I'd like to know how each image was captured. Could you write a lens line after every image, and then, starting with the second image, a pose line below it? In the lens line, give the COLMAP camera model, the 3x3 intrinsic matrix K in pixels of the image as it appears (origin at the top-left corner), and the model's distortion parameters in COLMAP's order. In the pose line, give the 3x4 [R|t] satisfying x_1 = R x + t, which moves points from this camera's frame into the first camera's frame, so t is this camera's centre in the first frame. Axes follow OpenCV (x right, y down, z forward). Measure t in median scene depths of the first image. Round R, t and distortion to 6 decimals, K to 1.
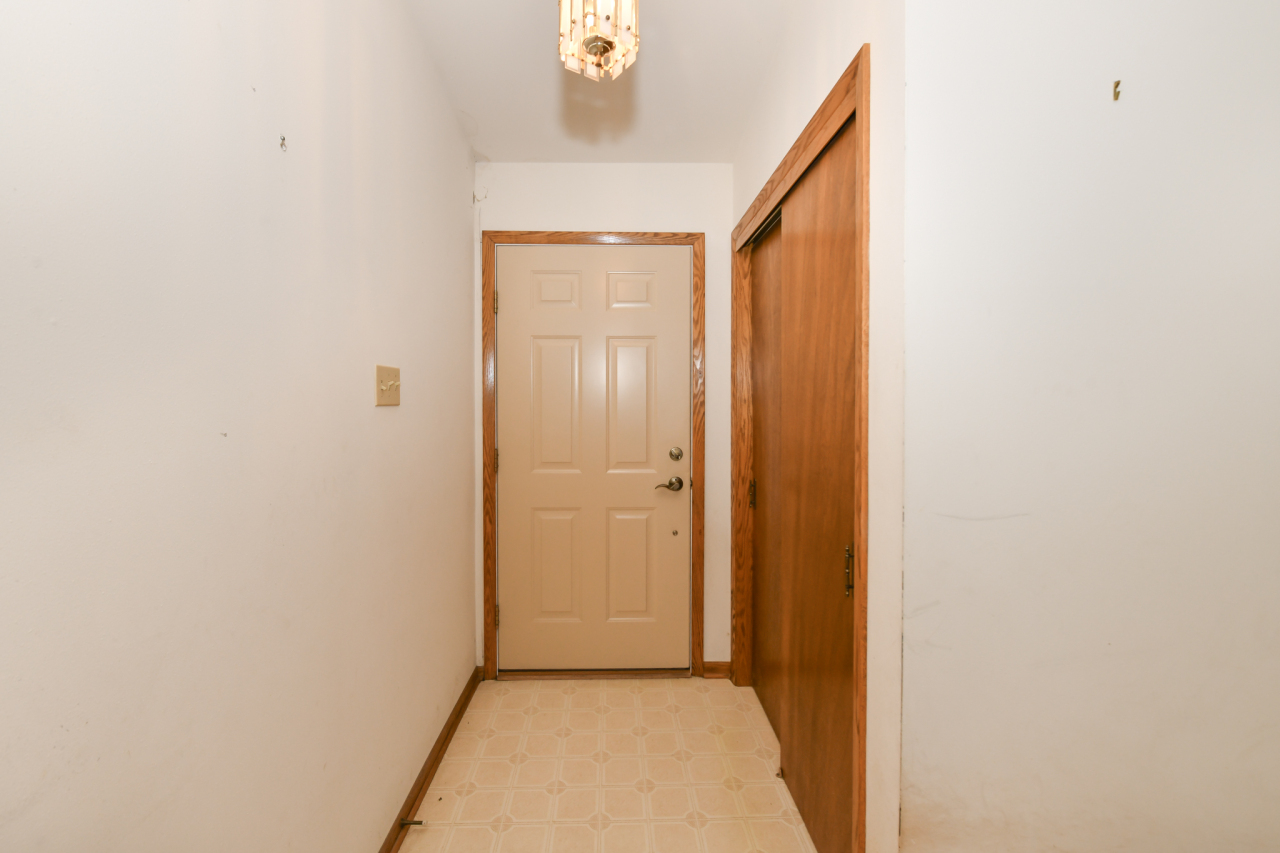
lens RADIAL K [[513.9, 0, 618.4], [0, 513.9, 410.7], [0, 0, 1]] dist [-0.003023, -0.000745]
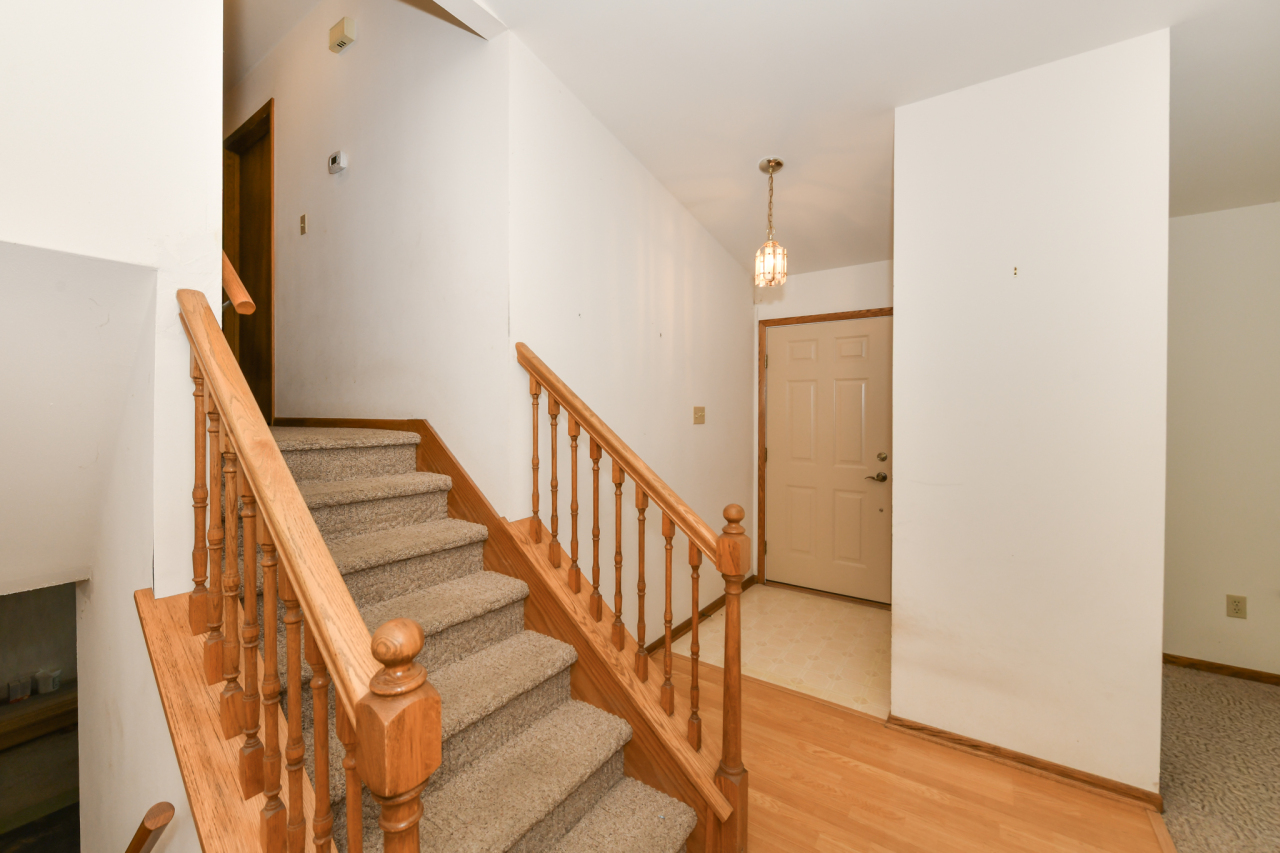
lens RADIAL K [[513.9, 0, 638.3], [0, 513.9, 422.2], [0, 0, 1]] dist [-0.003023, -0.000745]
pose [[0.814027, 0.014900, -0.580637, 0.404520], [-0.011184, 0.999888, 0.009979, -0.022886], [0.580720, -0.001629, 0.814102, -0.623906]]
